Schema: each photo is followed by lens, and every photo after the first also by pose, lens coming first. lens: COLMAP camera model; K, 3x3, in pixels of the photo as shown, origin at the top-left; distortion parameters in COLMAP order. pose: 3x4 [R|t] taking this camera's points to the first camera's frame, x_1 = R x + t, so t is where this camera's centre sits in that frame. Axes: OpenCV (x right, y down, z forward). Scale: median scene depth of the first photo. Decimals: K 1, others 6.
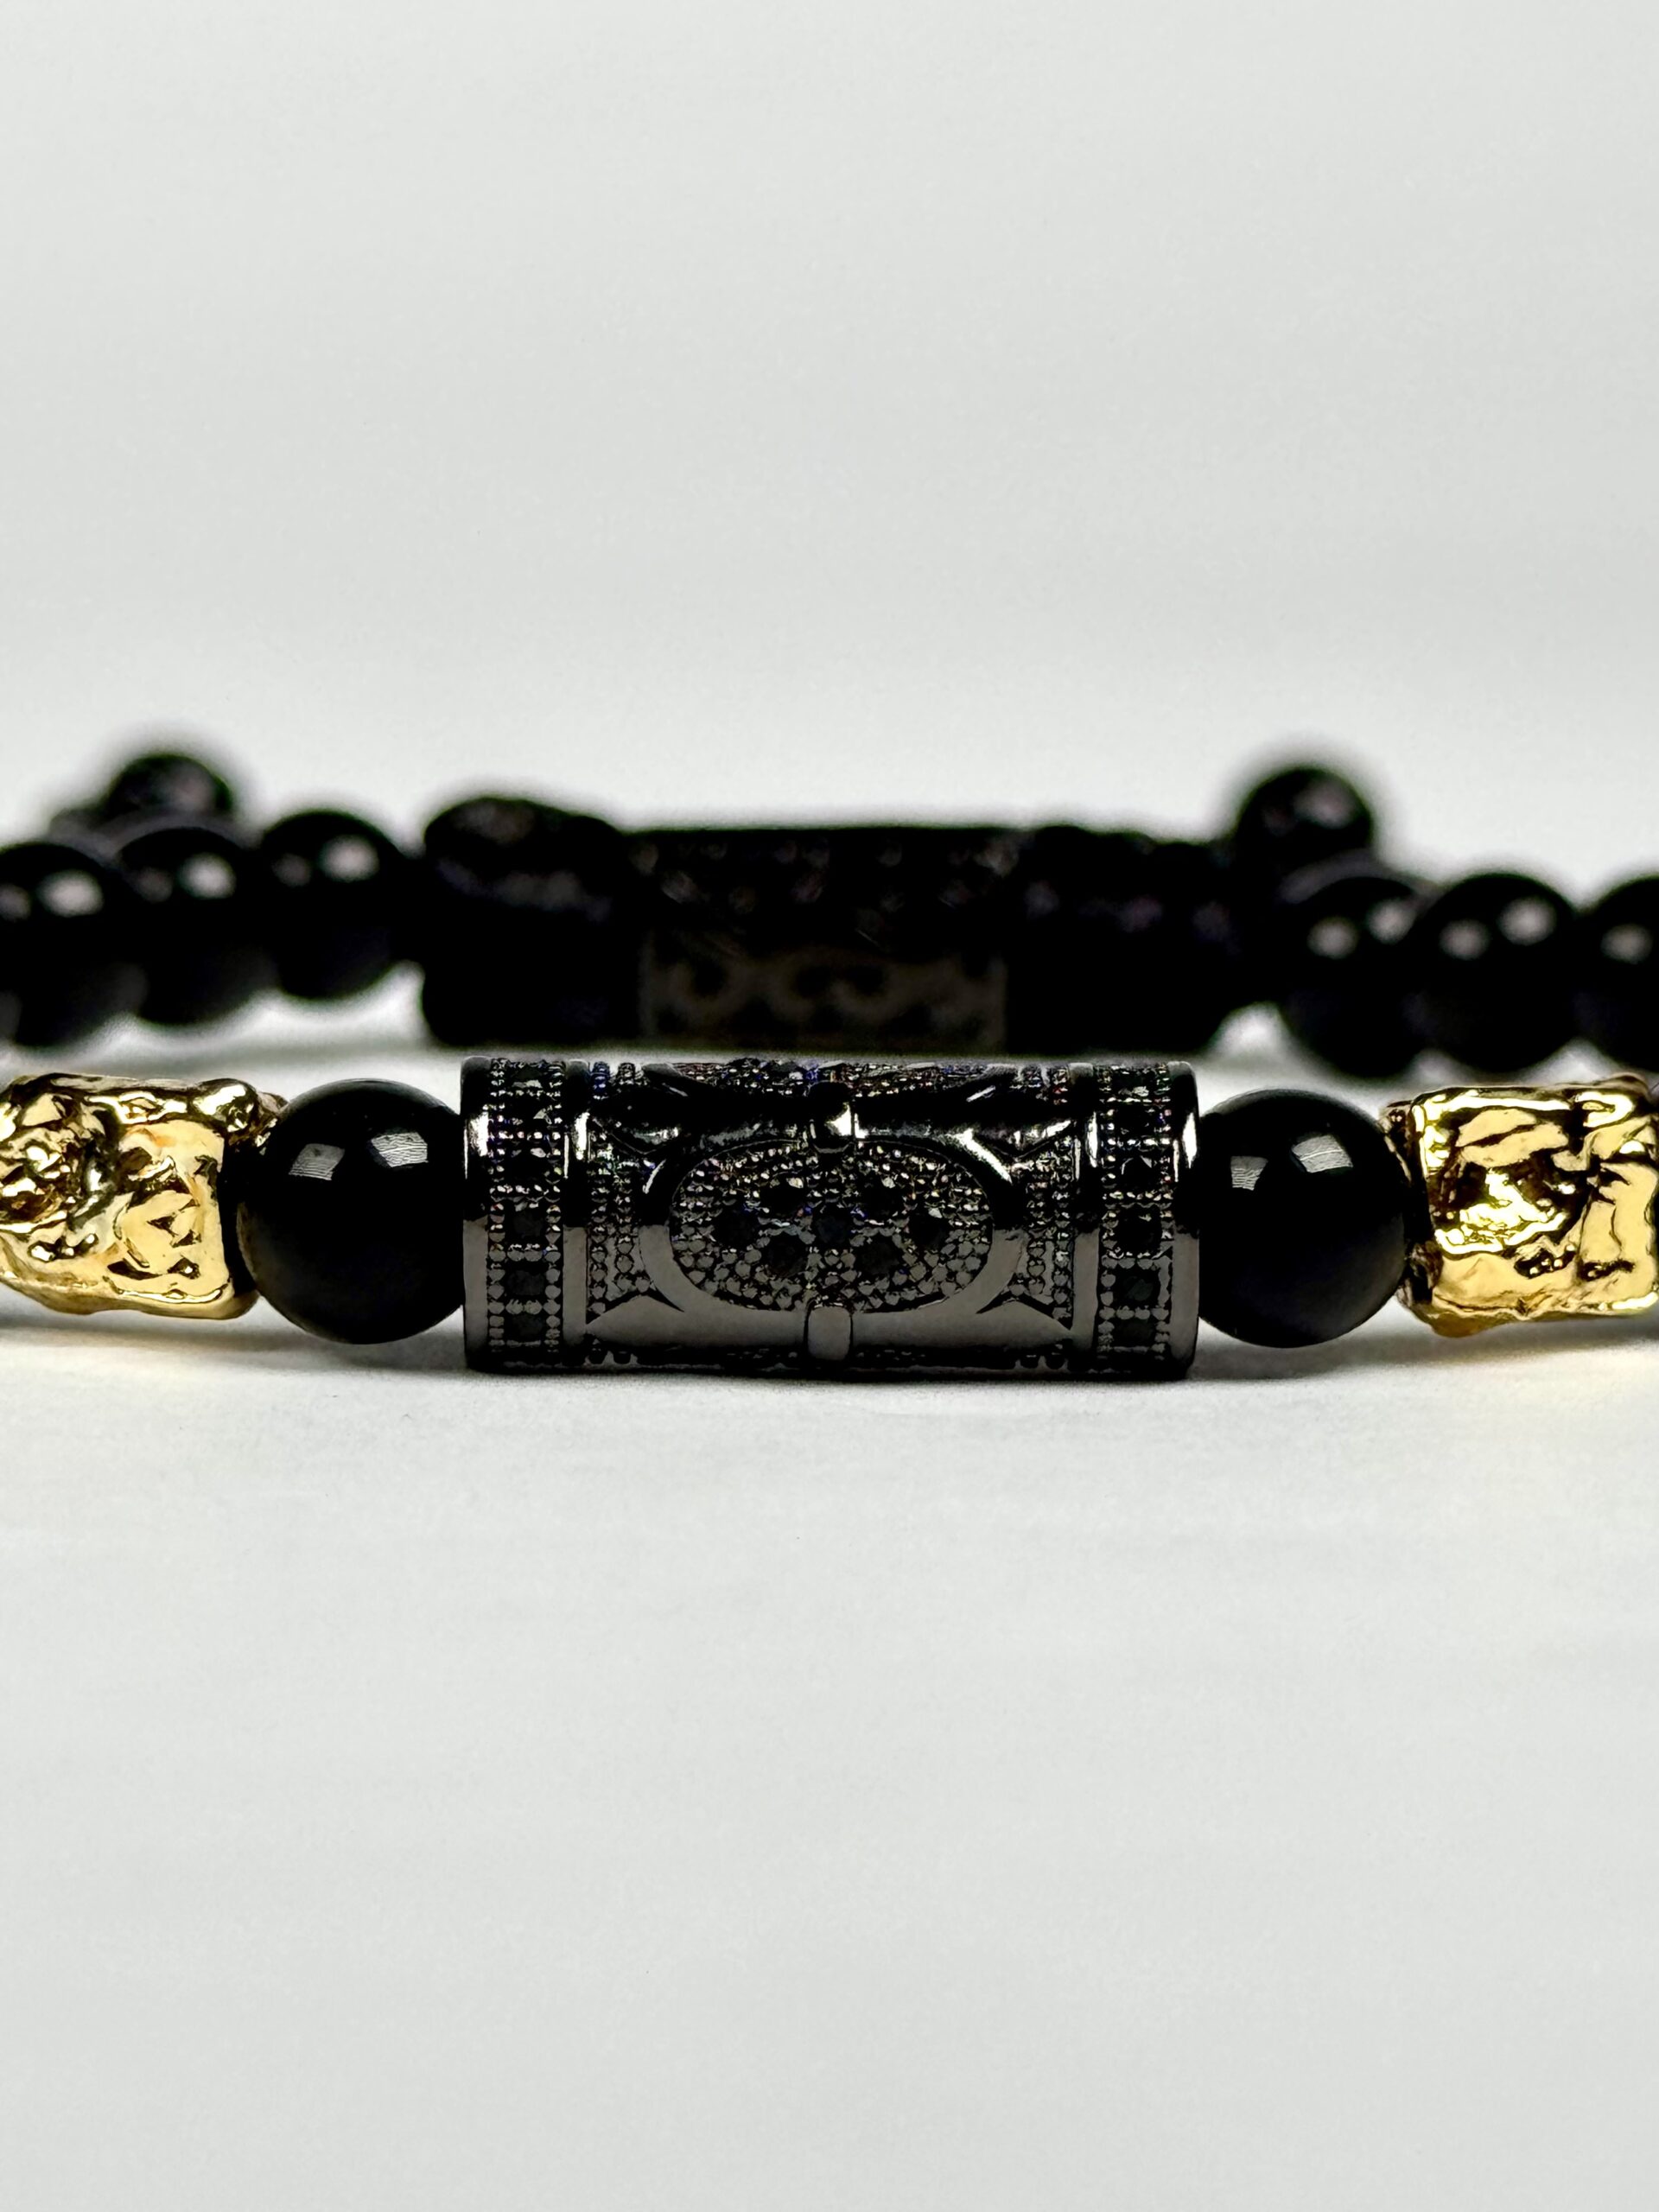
lens RADIAL K [[7811.5, 0, 829.5], [0, 7811.5, 1106.0], [0, 0, 1]] dist [-0.029951, 0.187793]
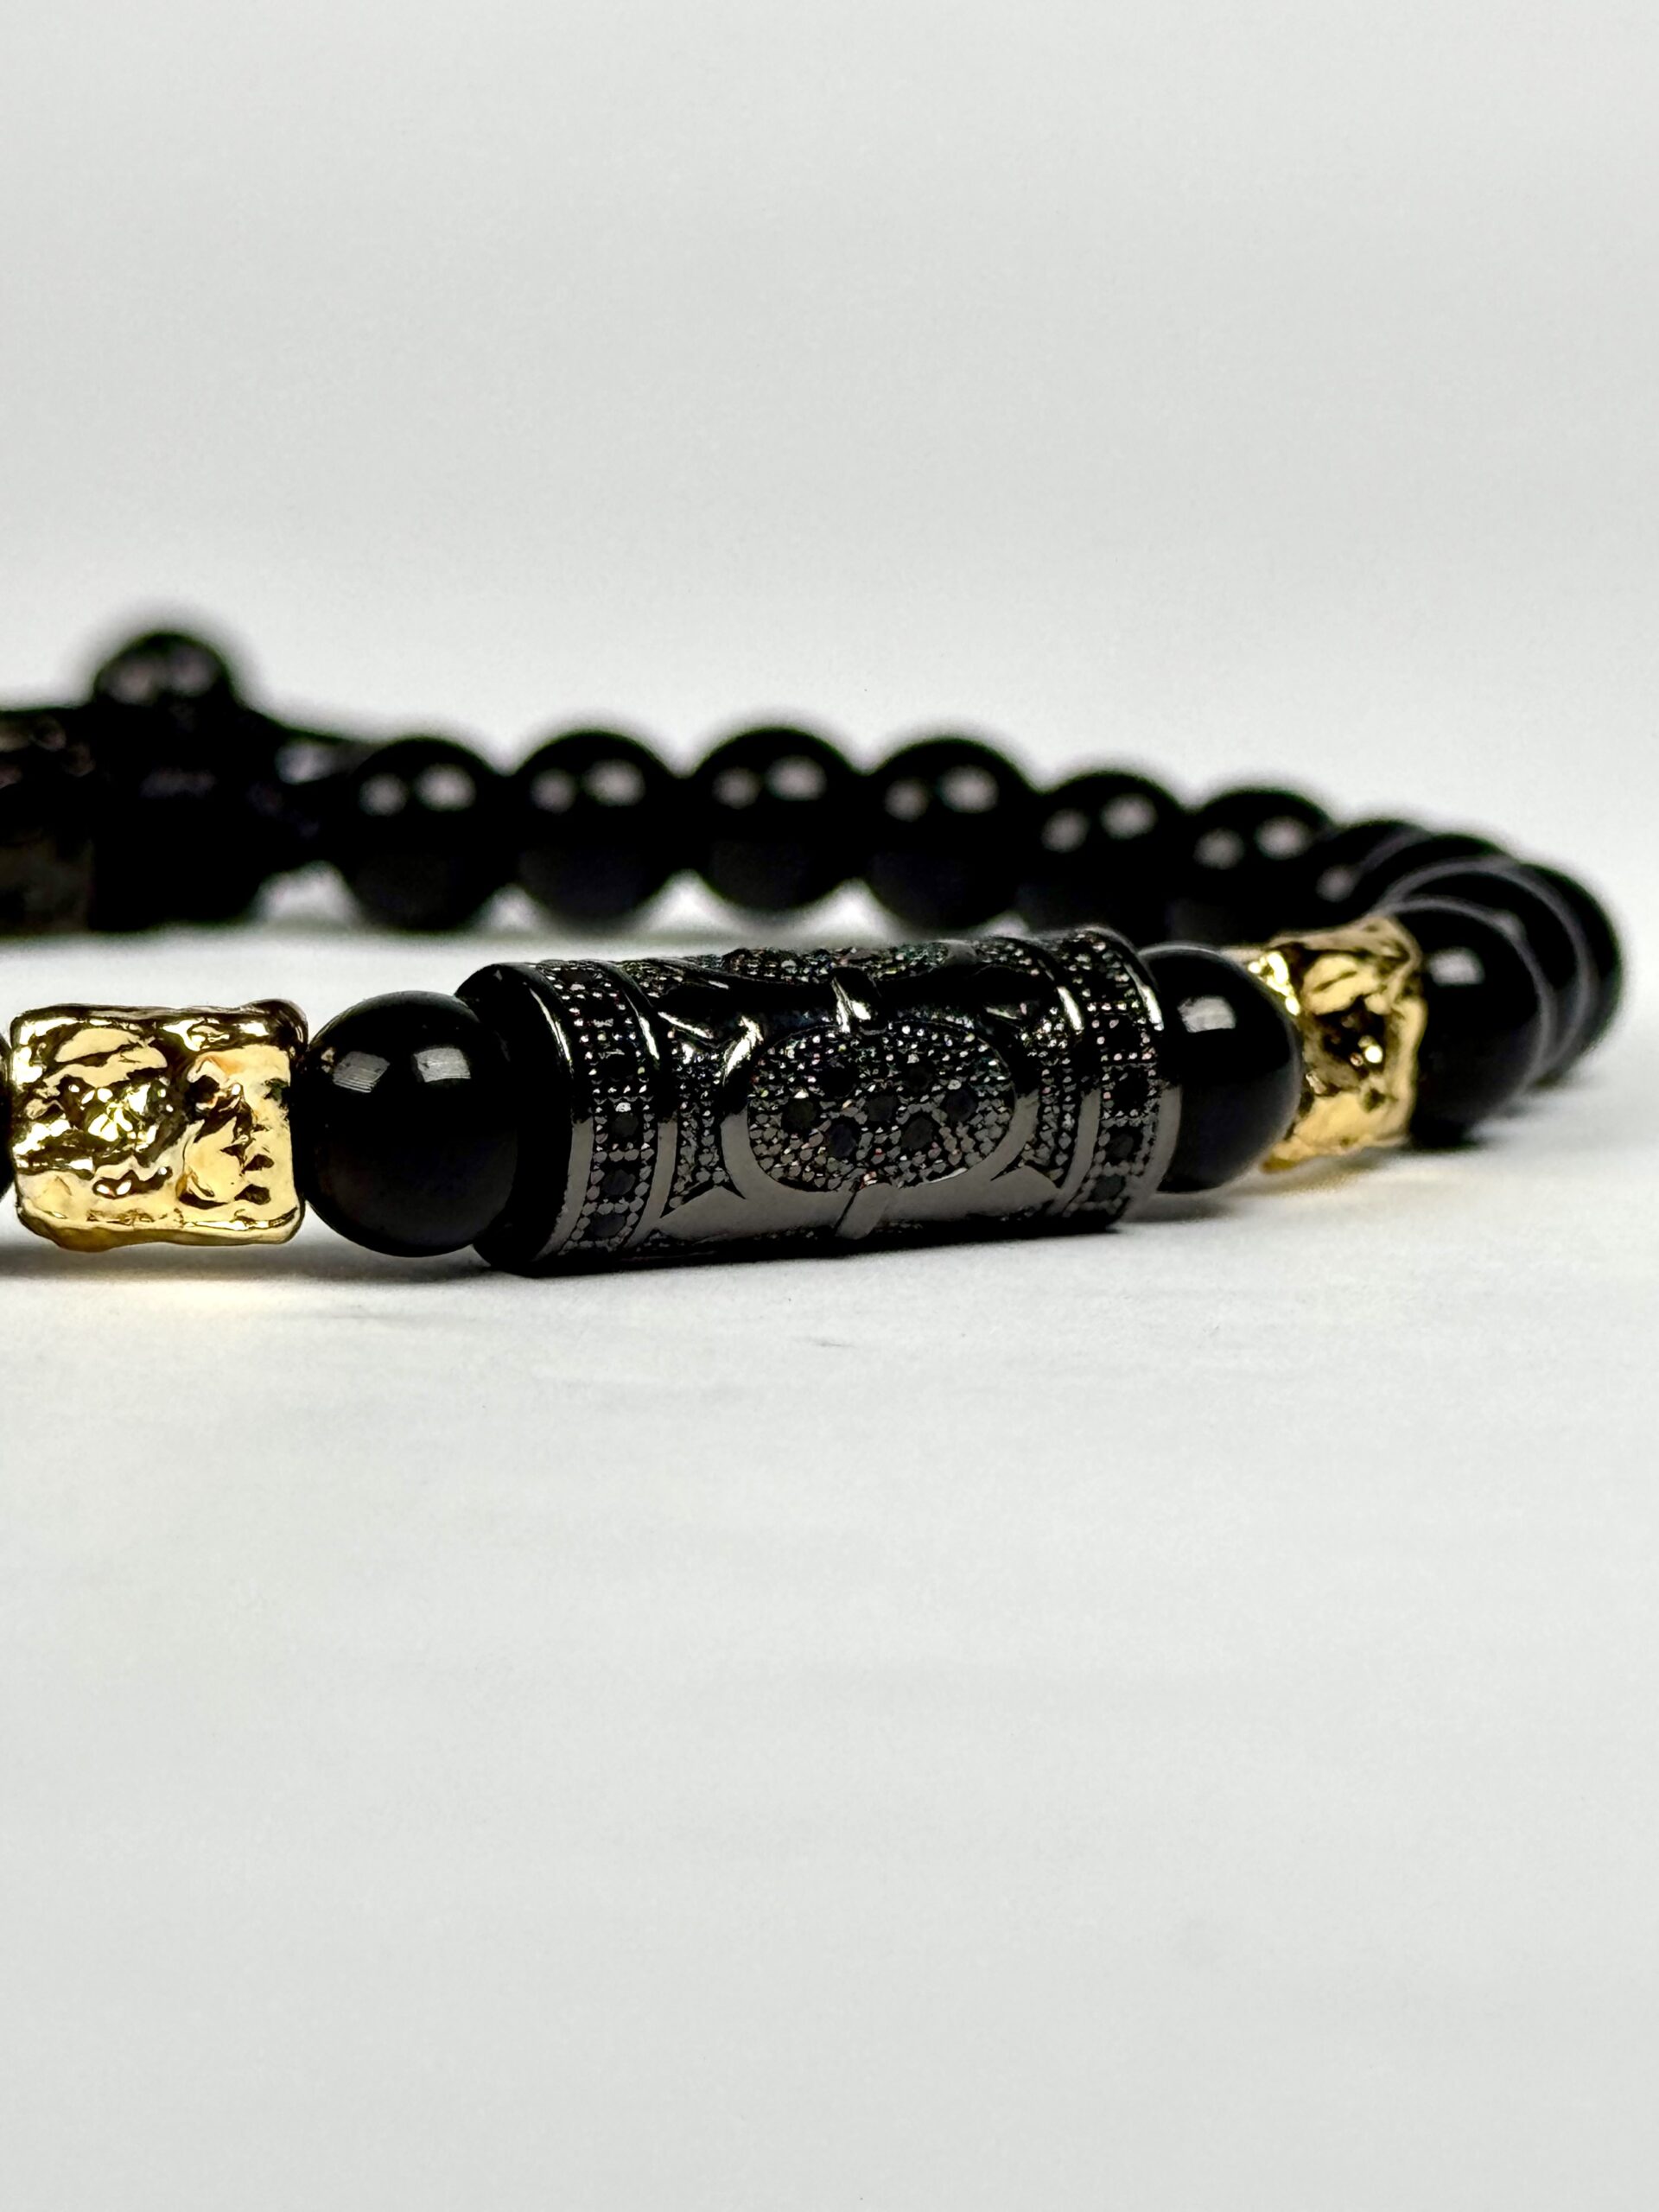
lens RADIAL K [[7811.5, 0, 829.5], [0, 7811.5, 1106.0], [0, 0, 1]] dist [-0.029951, 0.187793]
pose [[0.872438, -0.068123, 0.483954, -0.501840], [0.058006, 0.997672, 0.035867, -0.021768], [-0.485271, -0.003220, 0.874358, 0.103346]]
